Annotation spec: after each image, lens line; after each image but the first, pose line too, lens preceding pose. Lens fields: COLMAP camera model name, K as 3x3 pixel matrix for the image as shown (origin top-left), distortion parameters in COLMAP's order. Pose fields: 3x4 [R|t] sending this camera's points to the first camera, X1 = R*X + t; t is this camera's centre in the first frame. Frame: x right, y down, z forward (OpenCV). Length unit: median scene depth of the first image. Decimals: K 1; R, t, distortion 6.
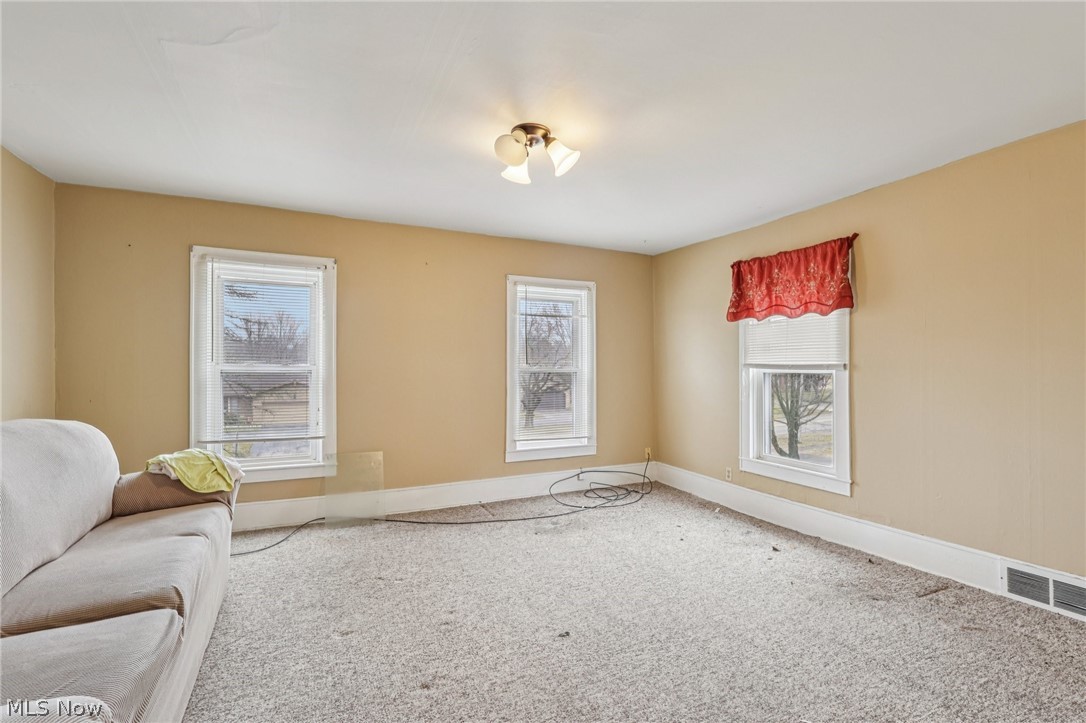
lens RADIAL K [[508.4, 0, 539.6], [0, 508.4, 359.5], [0, 0, 1]] dist [-0.010094, 0.000988]
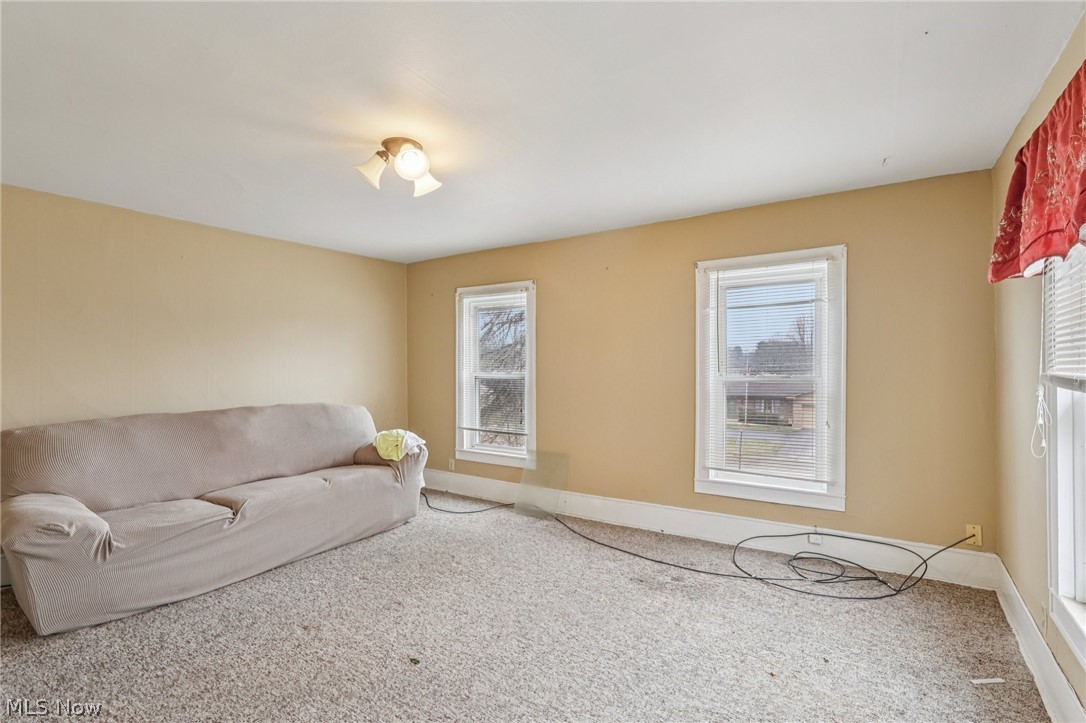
lens RADIAL K [[508.4, 0, 540.2], [0, 508.4, 367.7], [0, 0, 1]] dist [-0.010094, 0.000988]
pose [[0.506389, -0.000255, -0.862305, 0.587651], [0.017355, 0.999800, 0.009896, -0.011766], [0.862130, -0.019976, 0.506292, 0.428782]]
